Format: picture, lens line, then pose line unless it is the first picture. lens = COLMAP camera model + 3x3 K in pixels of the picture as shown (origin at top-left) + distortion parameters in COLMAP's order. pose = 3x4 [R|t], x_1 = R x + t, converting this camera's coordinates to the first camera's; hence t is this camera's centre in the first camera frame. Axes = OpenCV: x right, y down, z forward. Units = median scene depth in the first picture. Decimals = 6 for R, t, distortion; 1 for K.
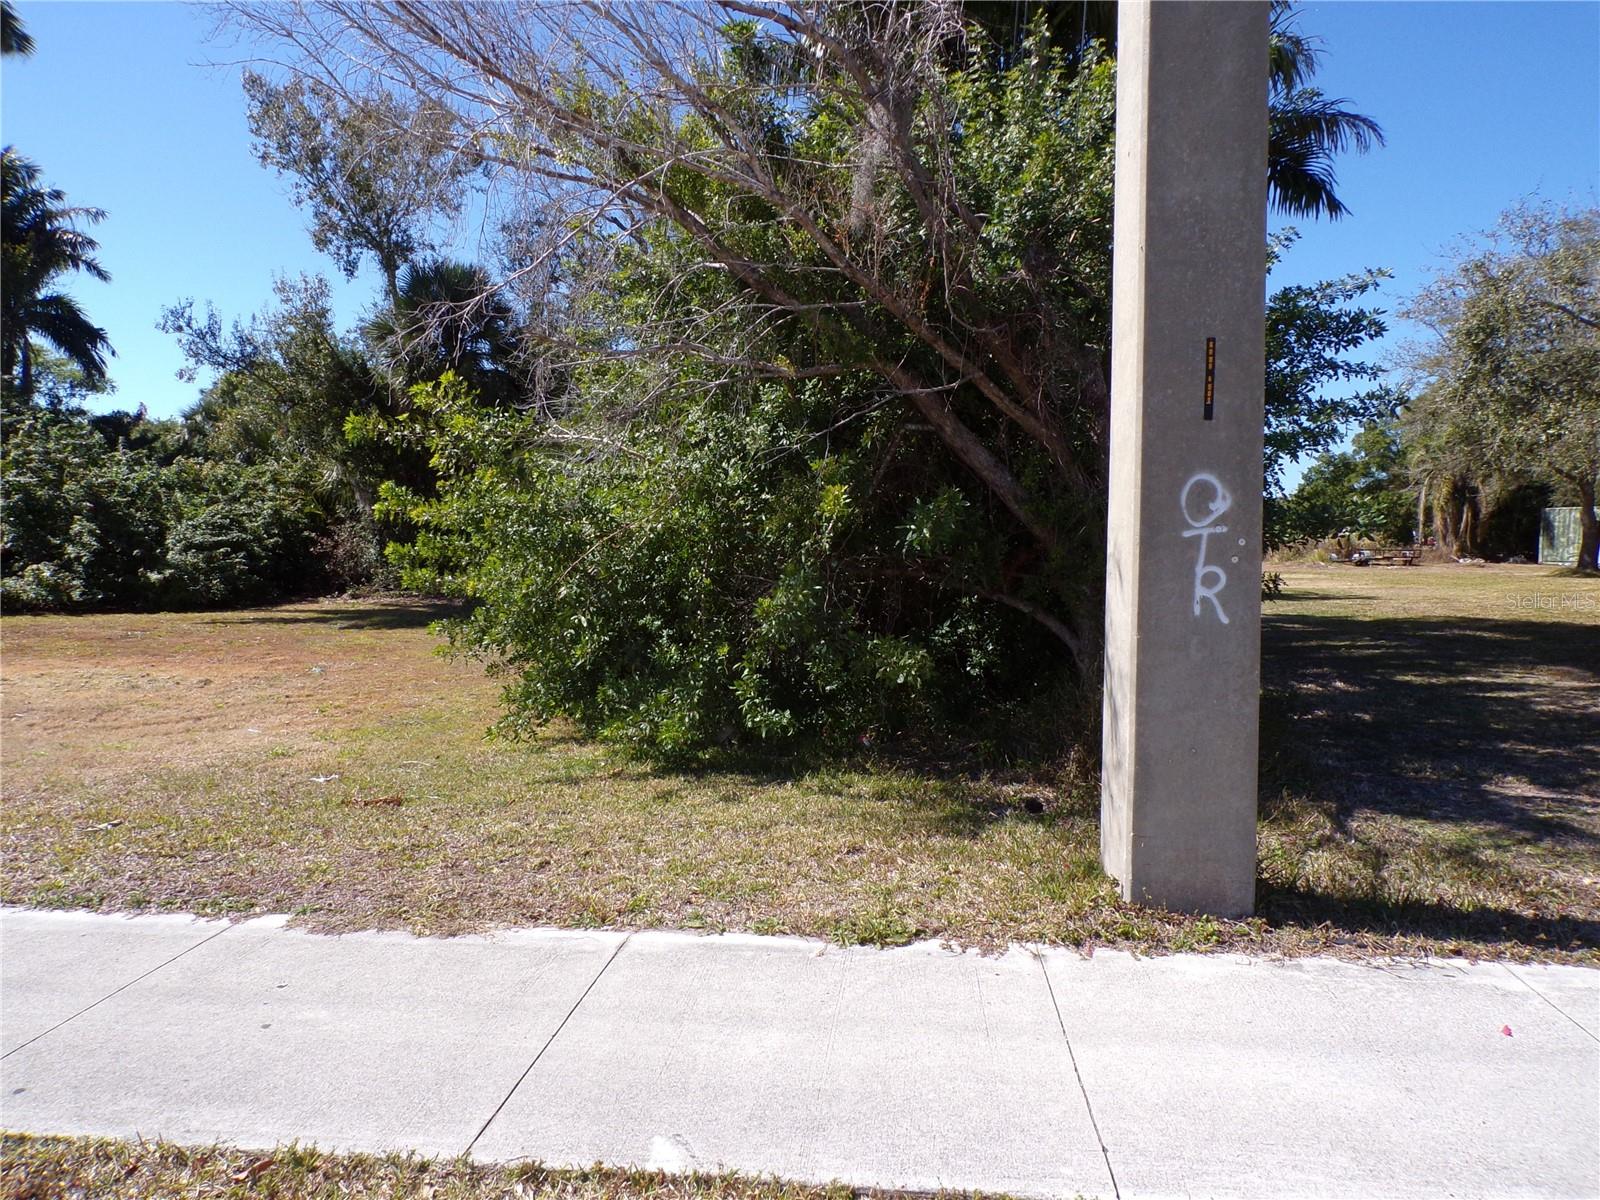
lens RADIAL K [[1087.5, 0, 799.8], [0, 1087.5, 600.6], [0, 0, 1]] dist [-0.001094, 0.005823]
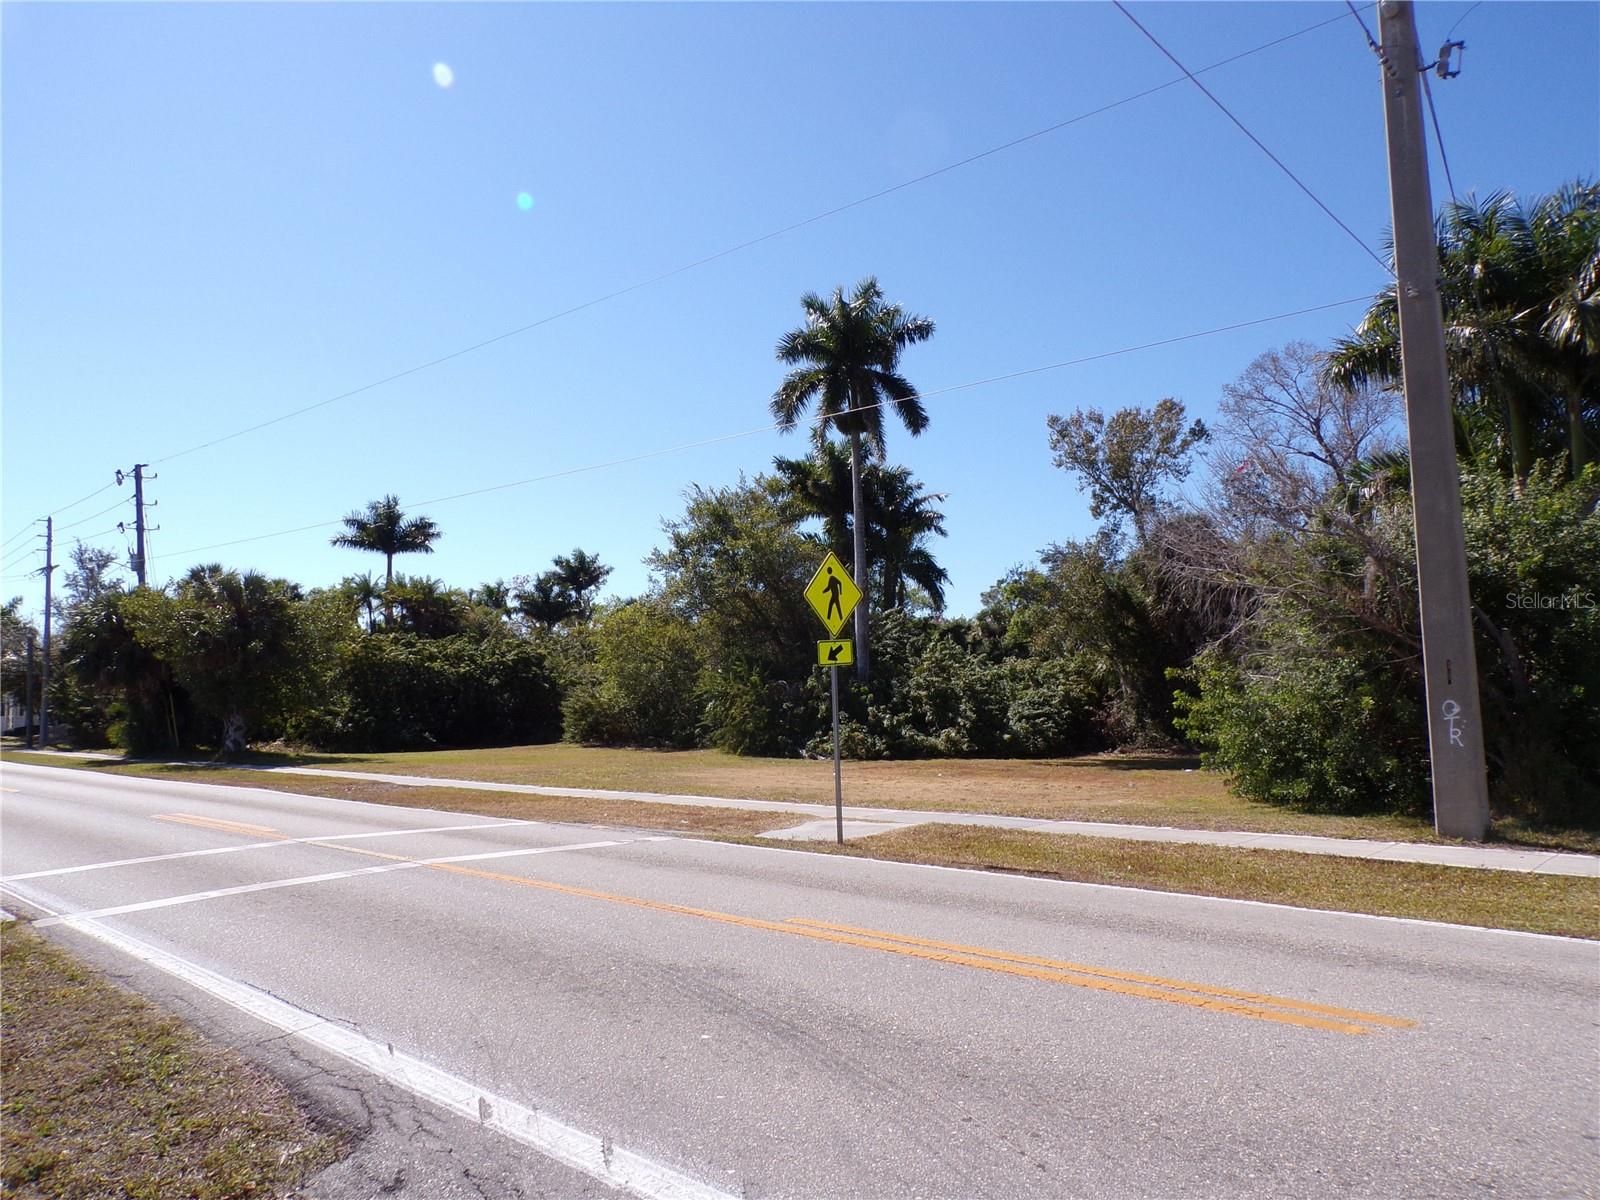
lens RADIAL K [[1087.5, 0, 799.8], [0, 1087.5, 600.6], [0, 0, 1]] dist [-0.001094, 0.005823]
pose [[0.802794, -0.068696, -0.592286, 0.110867], [-0.021825, 0.989290, -0.144325, 0.015124], [0.595857, 0.128790, 0.792696, -0.413748]]
